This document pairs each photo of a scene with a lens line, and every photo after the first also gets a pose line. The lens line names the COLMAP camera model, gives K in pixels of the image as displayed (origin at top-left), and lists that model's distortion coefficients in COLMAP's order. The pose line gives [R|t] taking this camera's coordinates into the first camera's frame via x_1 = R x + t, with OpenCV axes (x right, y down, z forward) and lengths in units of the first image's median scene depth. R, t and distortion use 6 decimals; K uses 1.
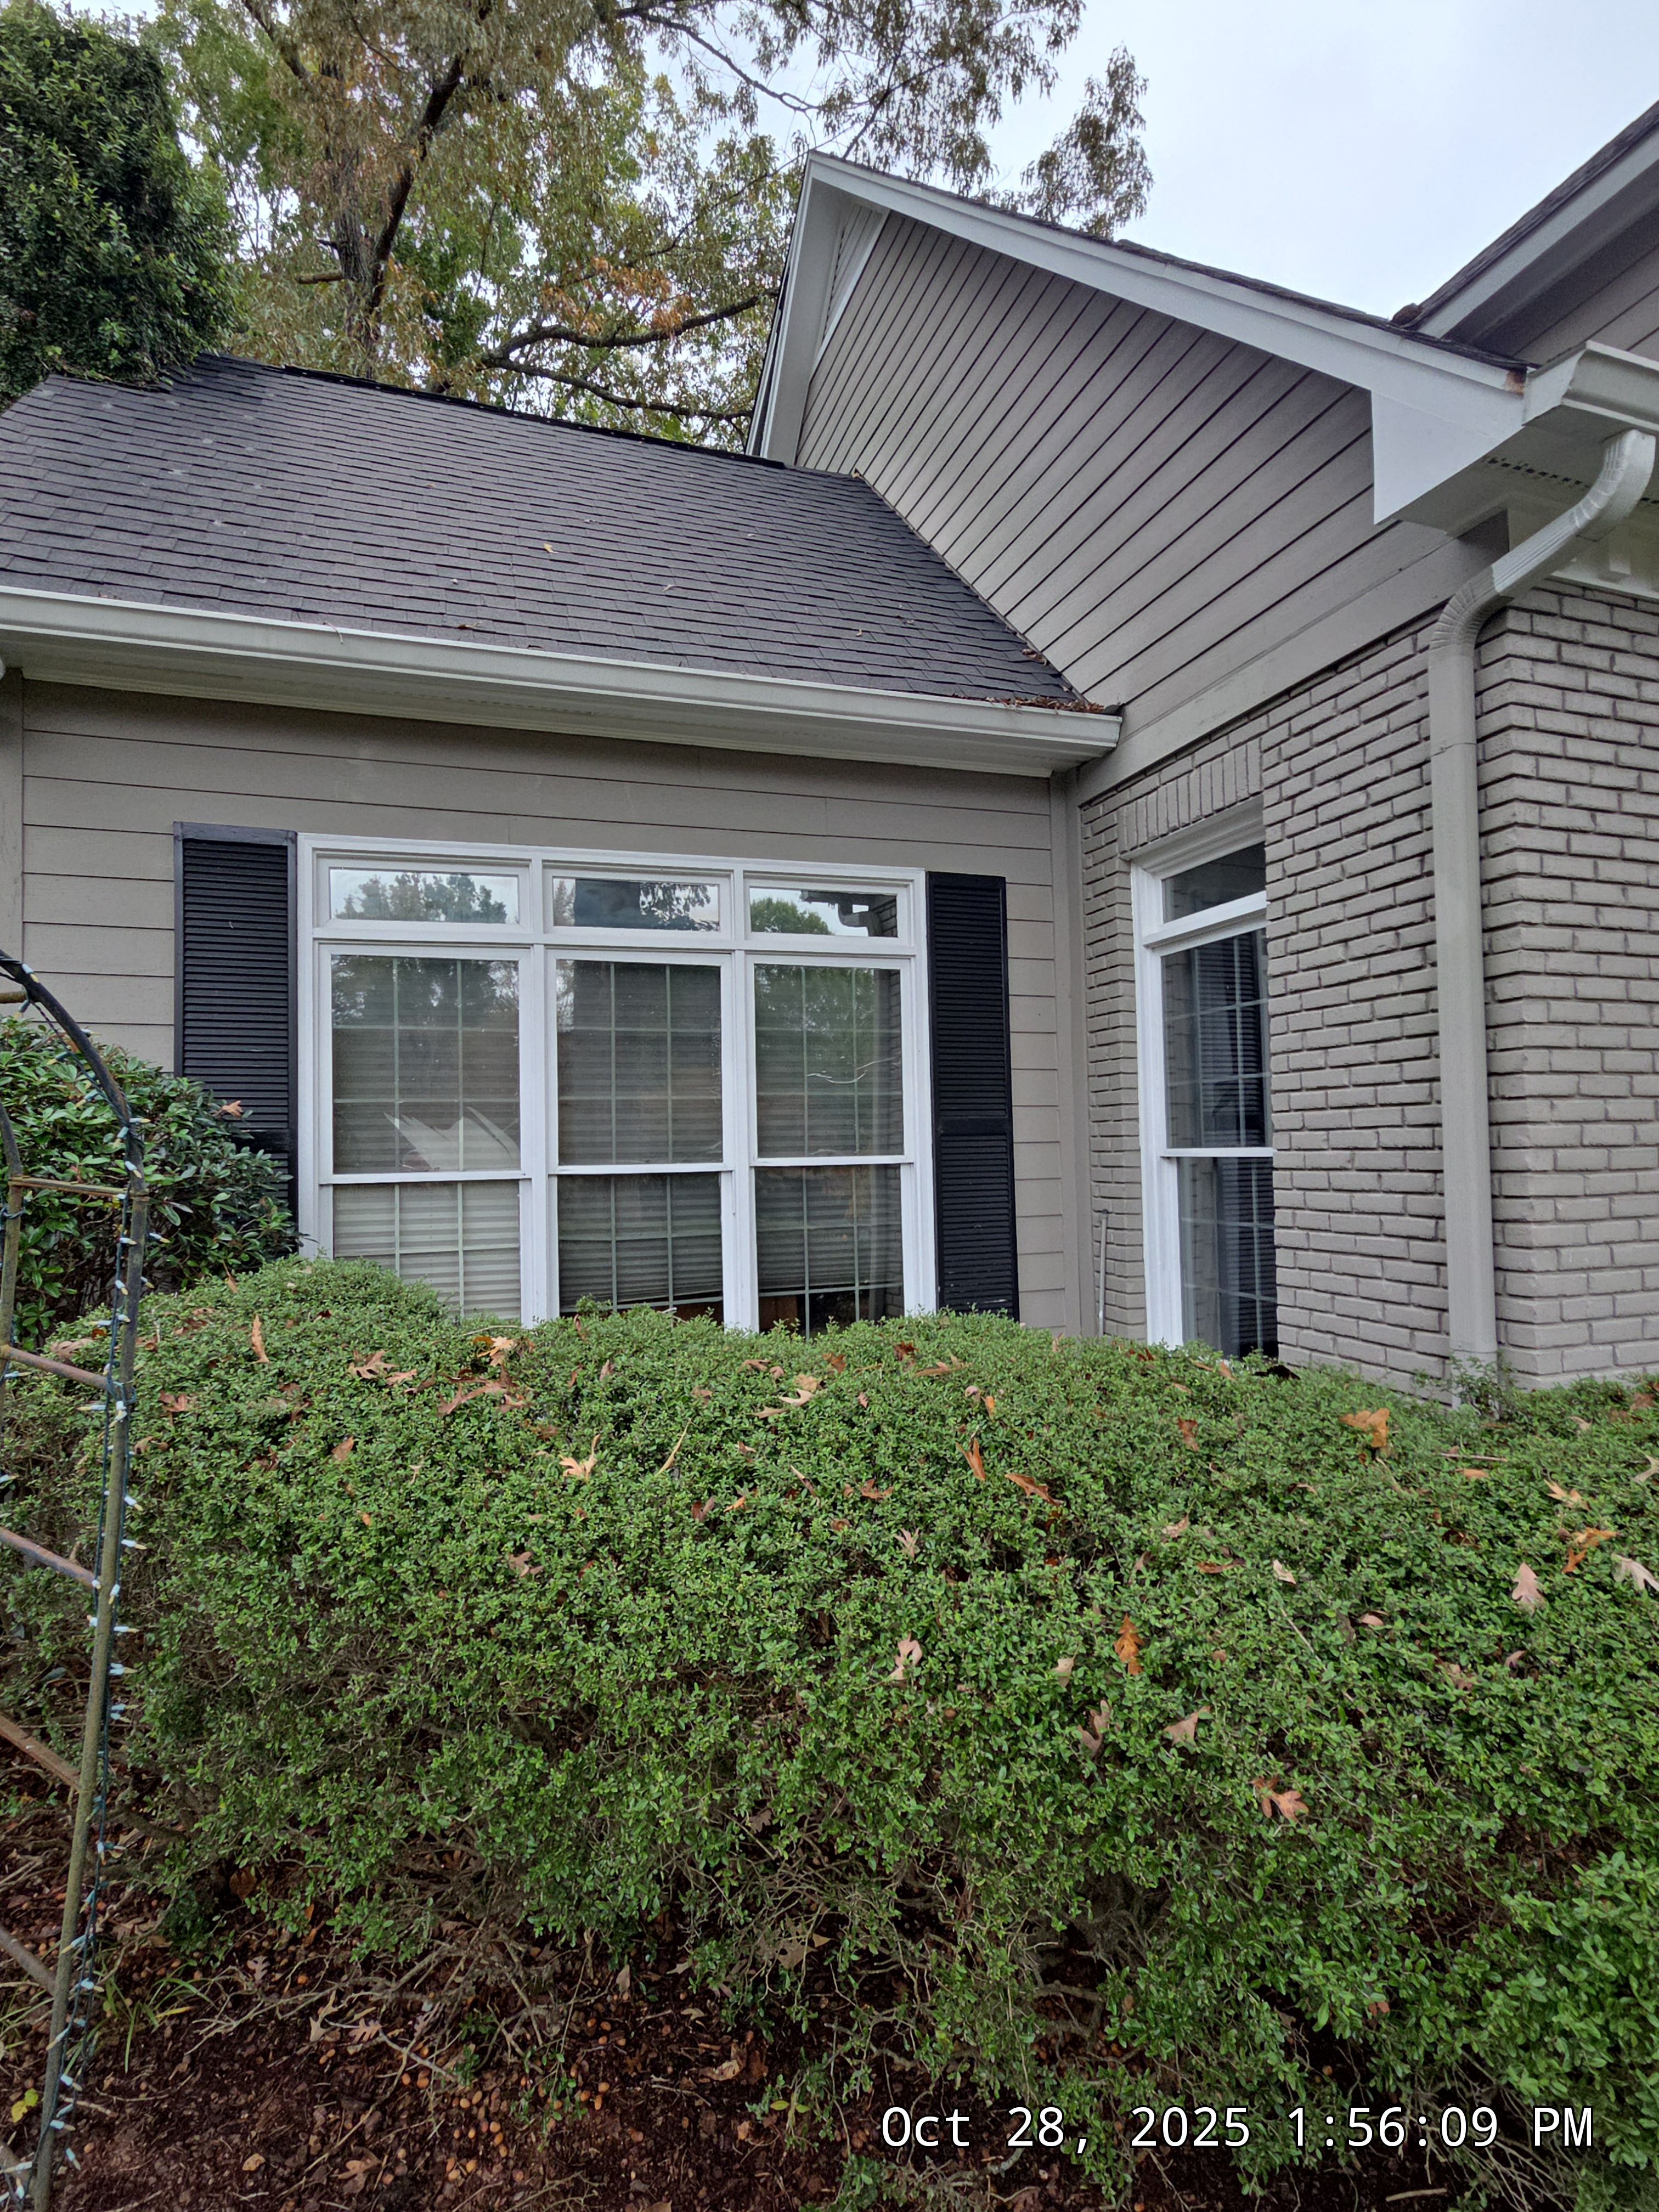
lens RADIAL K [[1136.8, 0, 808.6], [0, 1136.8, 1104.3], [0, 0, 1]] dist [-0.000361, -0.000373]
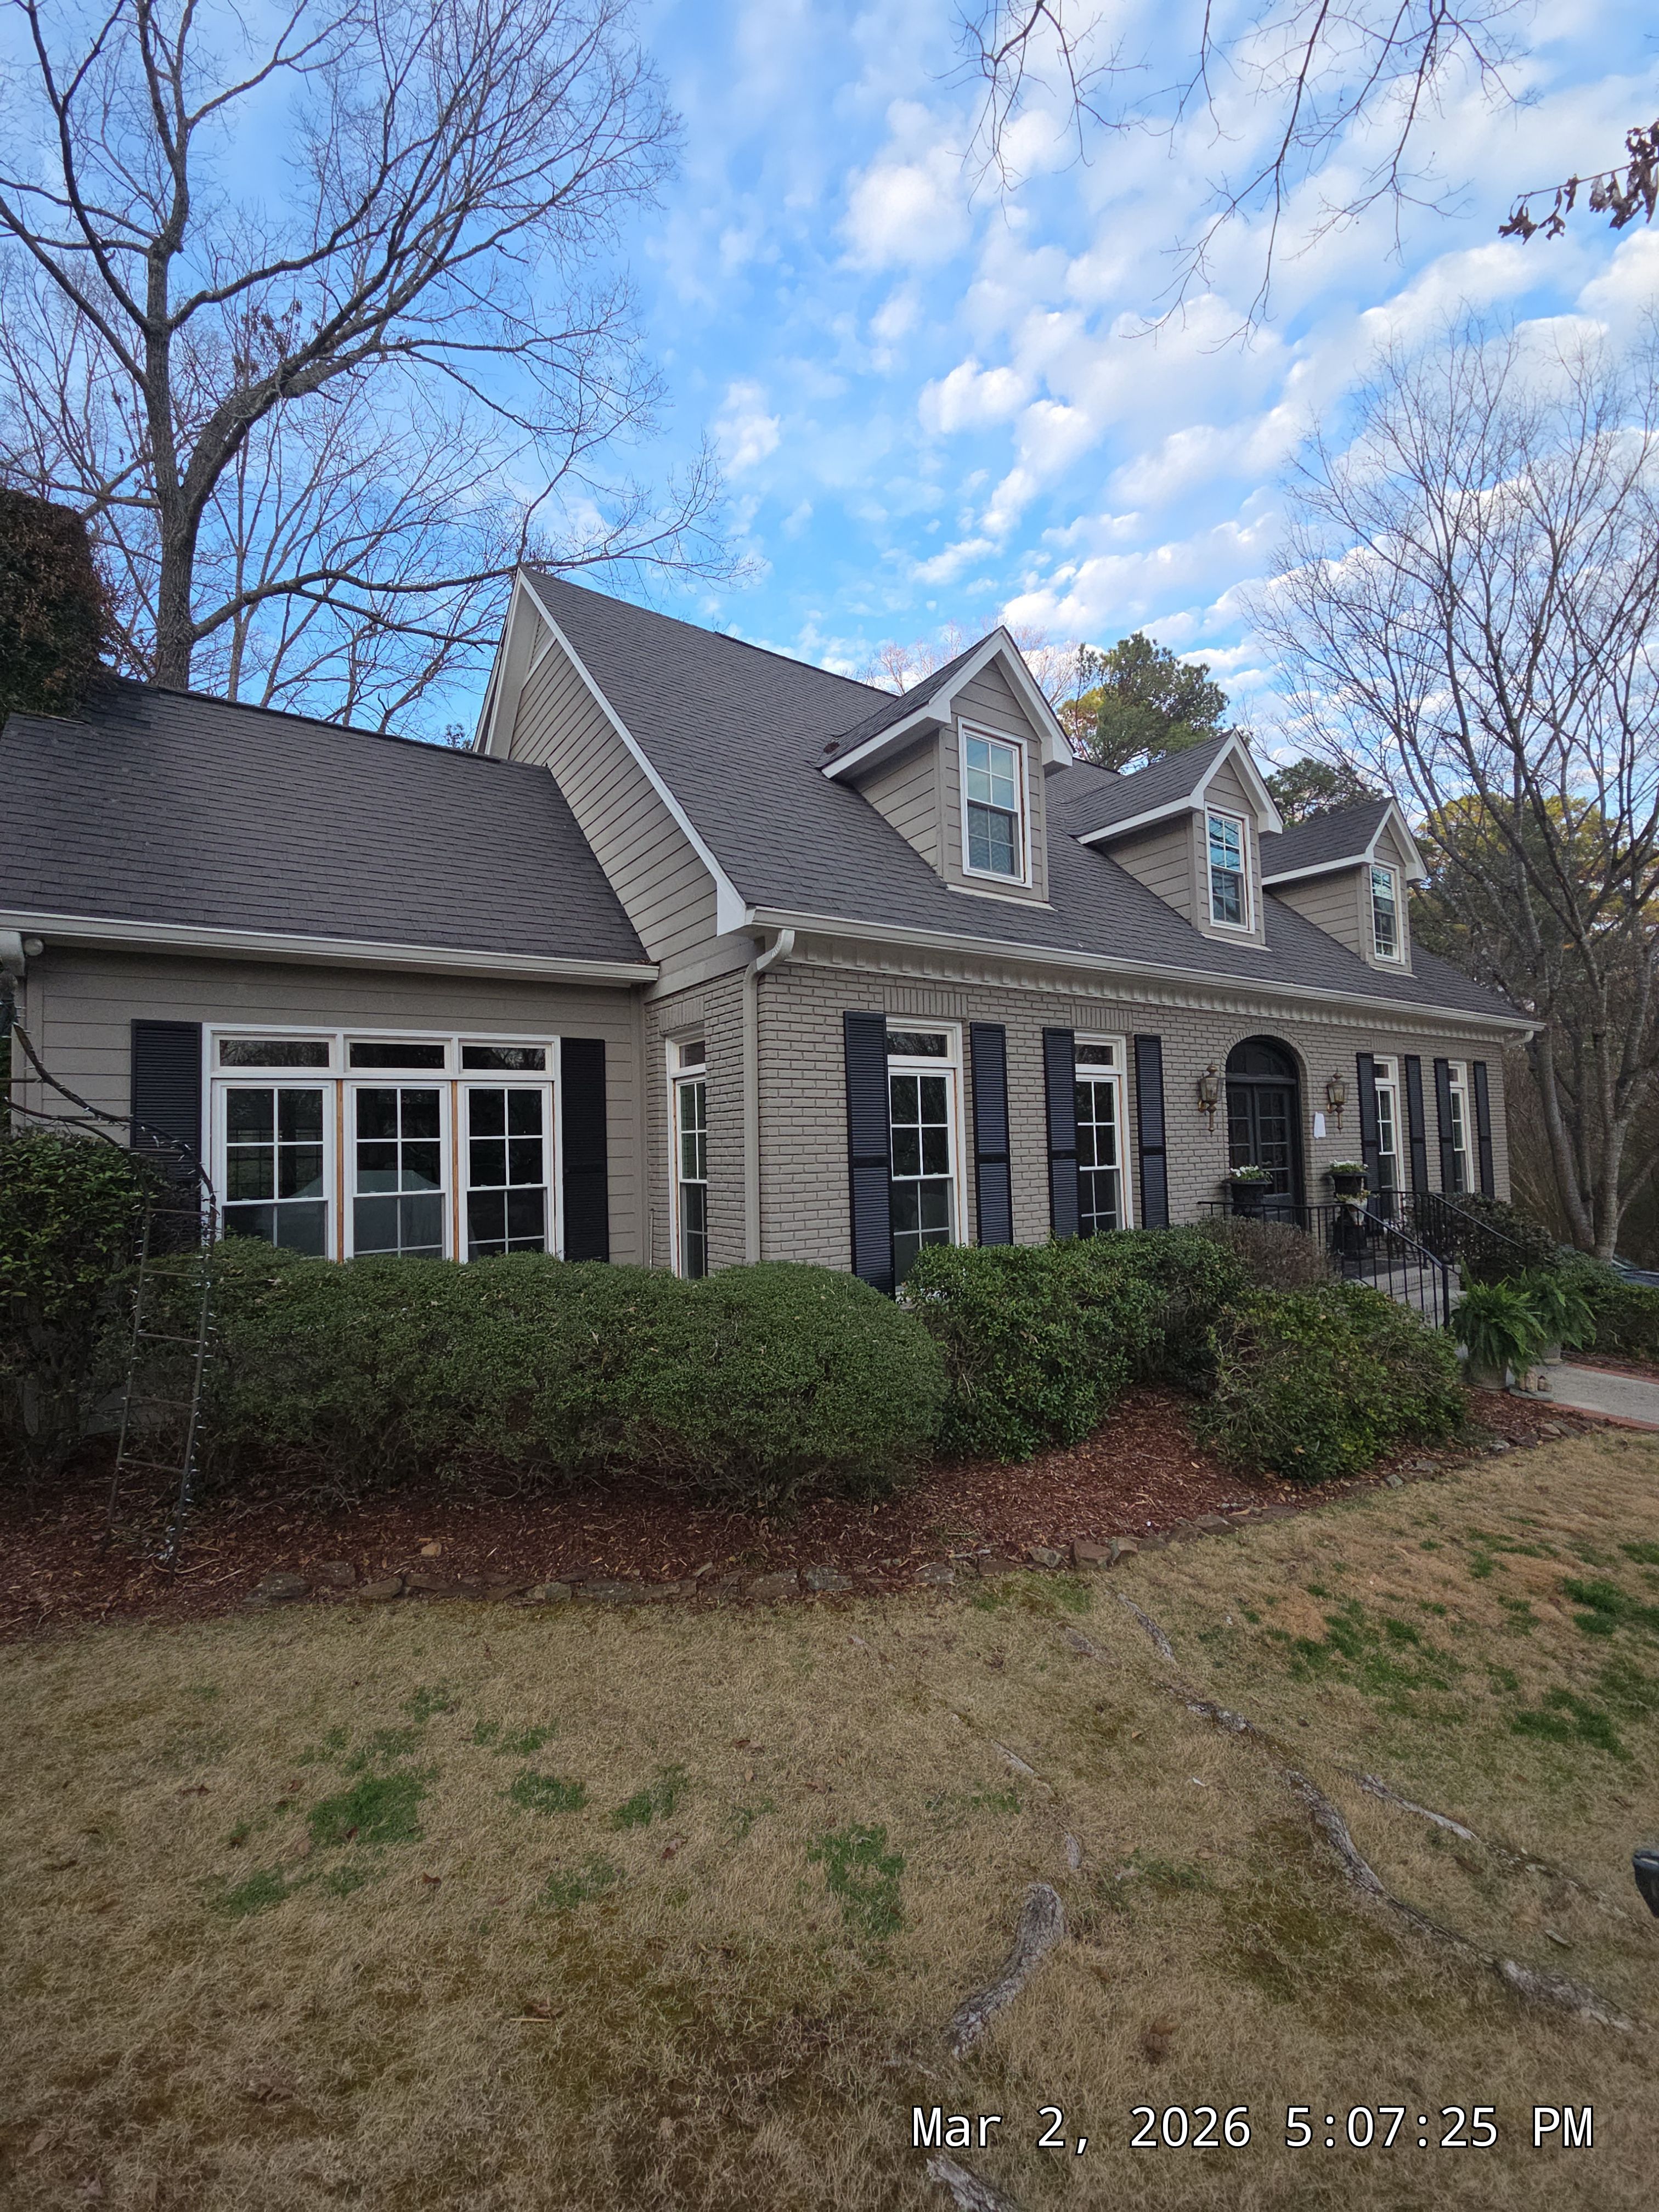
lens RADIAL K [[903.1, 0, 818.6], [0, 903.1, 1105.9], [0, 0, 1]] dist [-0.000134, -0.000877]
pose [[0.960999, 0.006733, 0.276469, 0.110206], [-0.002101, 0.999852, -0.017048, -0.067723], [-0.276543, 0.015802, 0.960871, -0.650182]]
